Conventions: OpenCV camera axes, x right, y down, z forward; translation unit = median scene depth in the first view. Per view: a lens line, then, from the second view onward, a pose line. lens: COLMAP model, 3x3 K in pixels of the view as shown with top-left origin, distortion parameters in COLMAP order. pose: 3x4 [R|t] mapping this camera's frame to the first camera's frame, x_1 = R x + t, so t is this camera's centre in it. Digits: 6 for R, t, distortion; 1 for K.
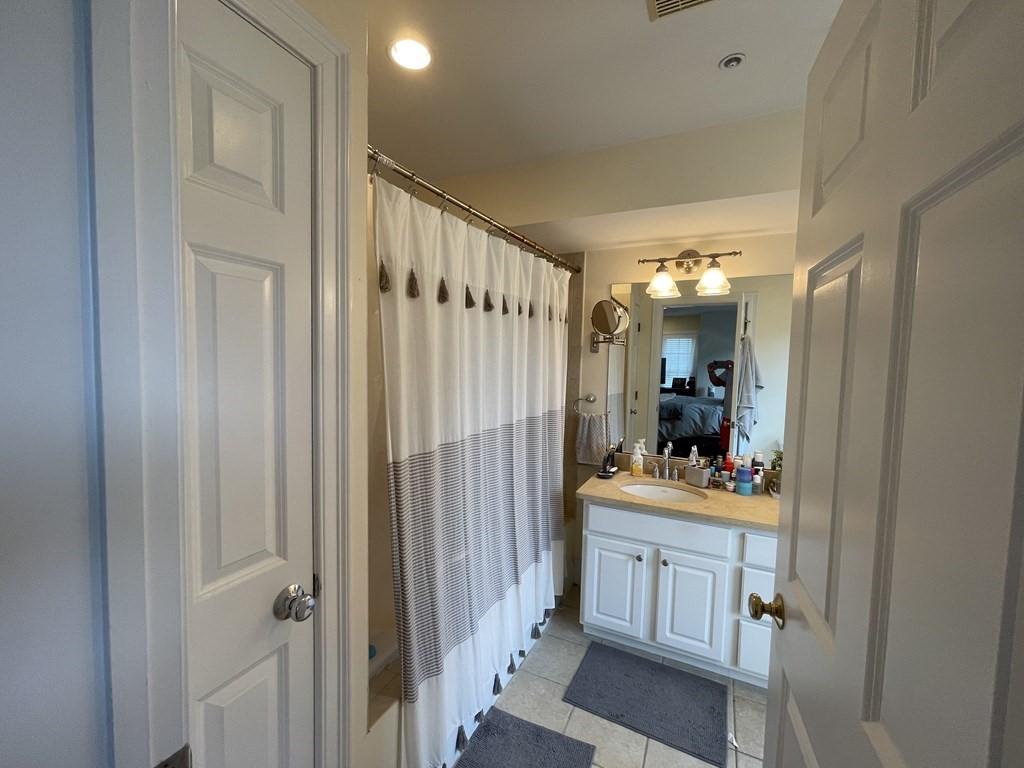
lens RADIAL K [[421.6, 0, 508.0], [0, 421.6, 386.2], [0, 0, 1]] dist [0.003049, 0.000358]
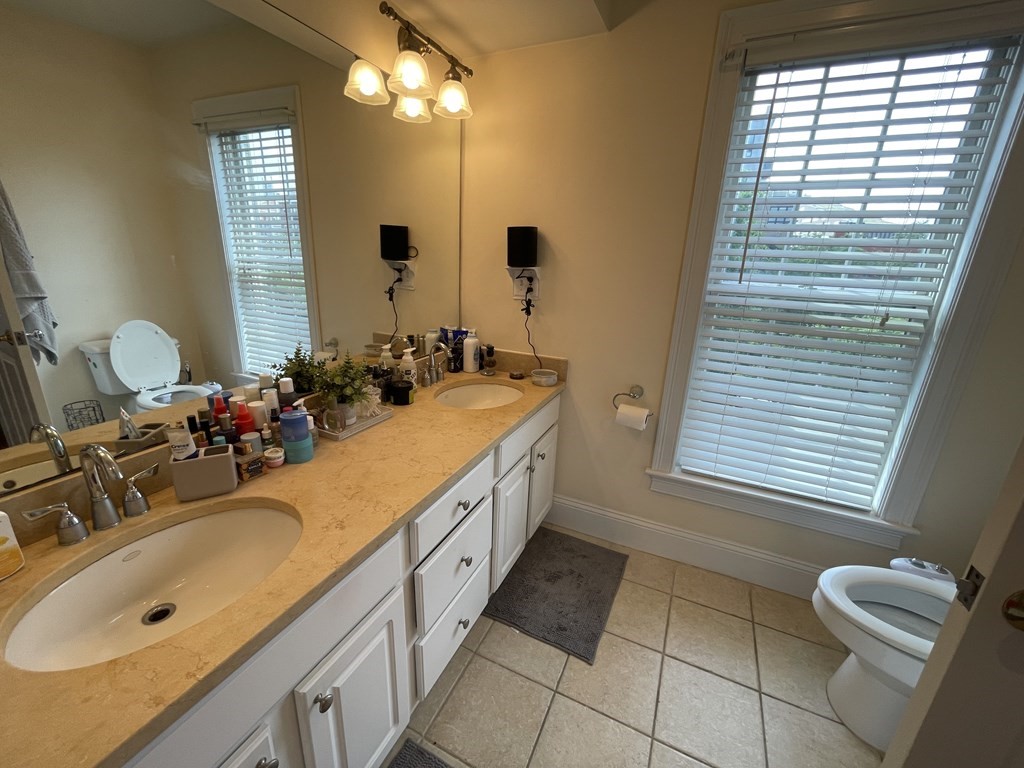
lens RADIAL K [[421.6, 0, 508.0], [0, 421.6, 386.2], [0, 0, 1]] dist [0.003049, 0.000358]
pose [[-0.016099, -0.320521, 0.947105, 0.062138], [0.020779, 0.946916, 0.320810, -0.001878], [-0.999654, 0.024845, -0.008584, 0.677653]]
